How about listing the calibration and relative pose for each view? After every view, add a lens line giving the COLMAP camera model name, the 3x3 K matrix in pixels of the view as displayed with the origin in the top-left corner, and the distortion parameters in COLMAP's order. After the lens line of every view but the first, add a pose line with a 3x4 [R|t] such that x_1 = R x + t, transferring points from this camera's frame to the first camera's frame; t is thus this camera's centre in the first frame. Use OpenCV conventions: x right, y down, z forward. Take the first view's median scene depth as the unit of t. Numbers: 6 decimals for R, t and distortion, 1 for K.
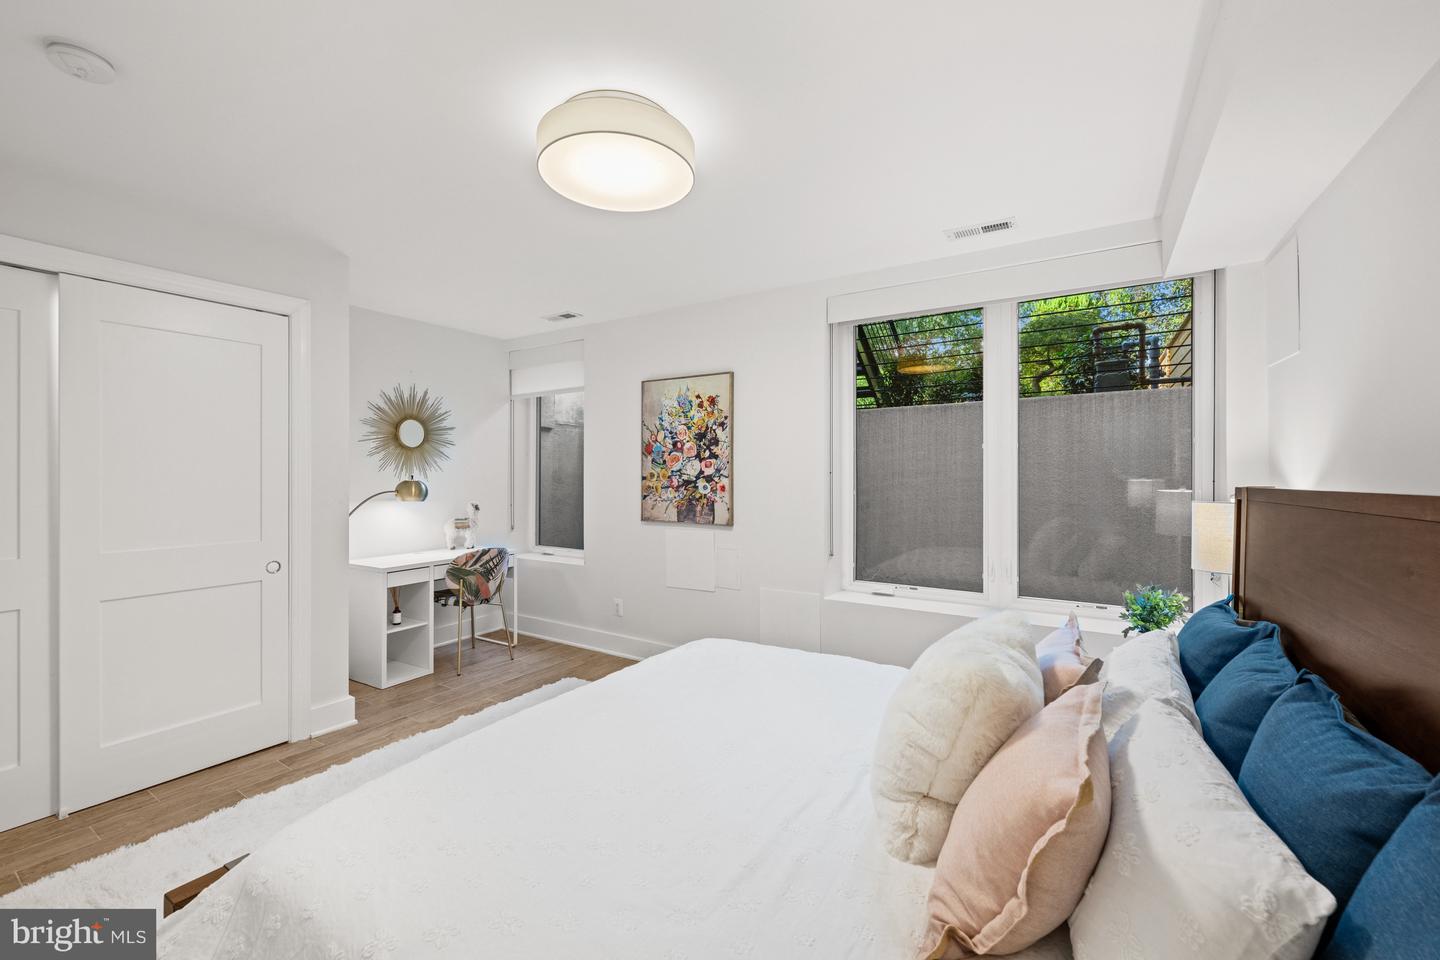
lens RADIAL K [[571.6, 0, 724.6], [0, 571.6, 473.6], [0, 0, 1]] dist [-0.000715, -0.000080]
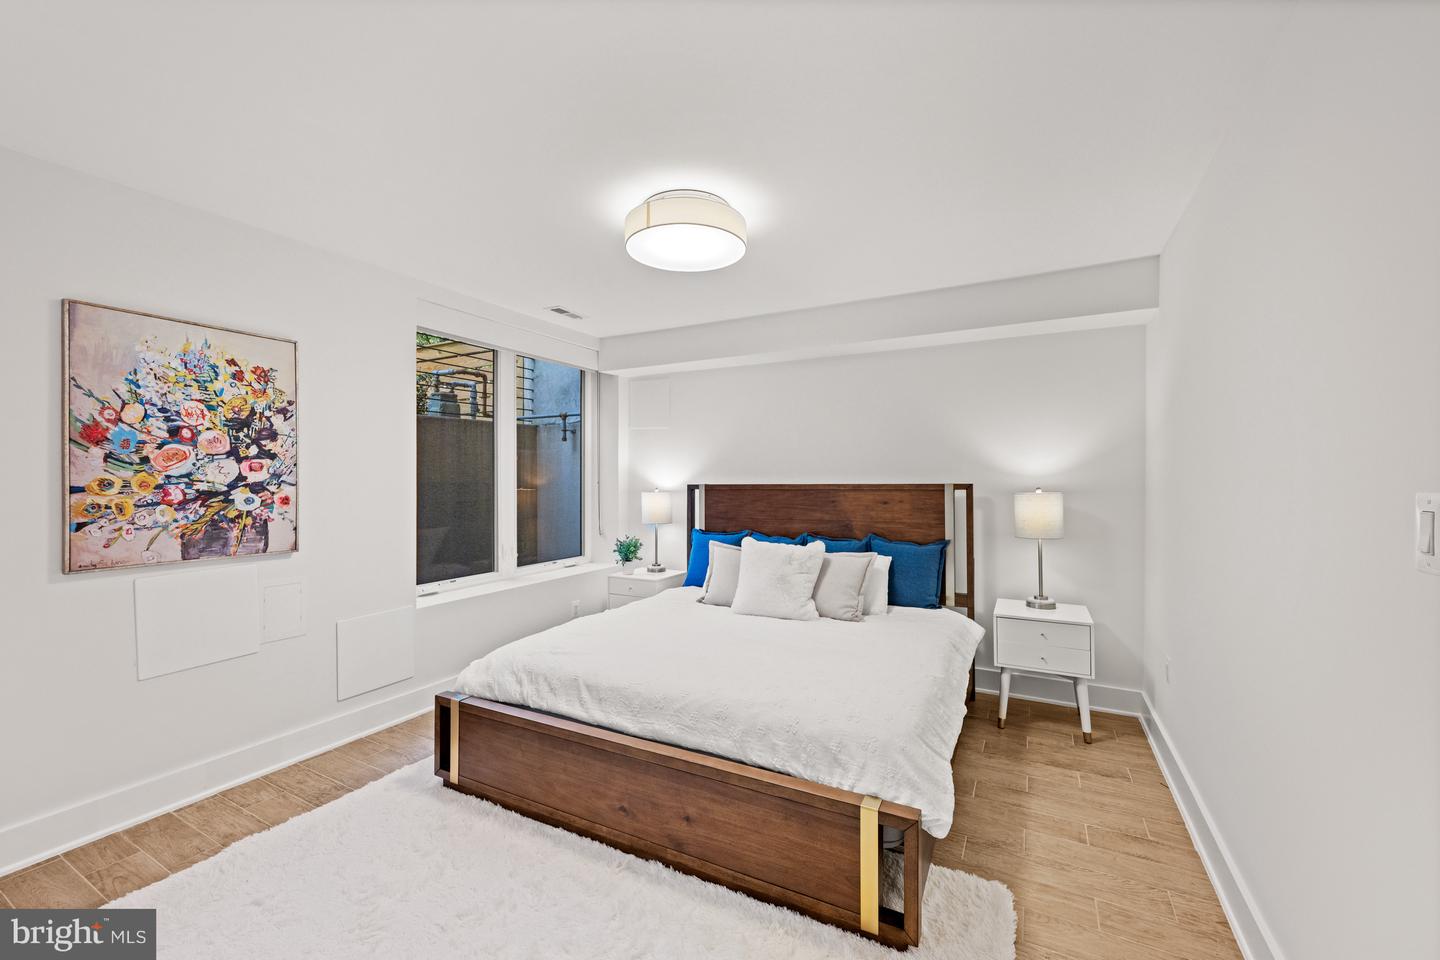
lens RADIAL K [[571.6, 0, 724.0], [0, 571.6, 480.3], [0, 0, 1]] dist [-0.000715, -0.000080]
pose [[-0.067044, -0.006753, 0.997727, -0.731586], [-0.001648, 0.999976, 0.006658, -0.005182], [-0.997749, -0.001198, -0.067054, 0.480288]]
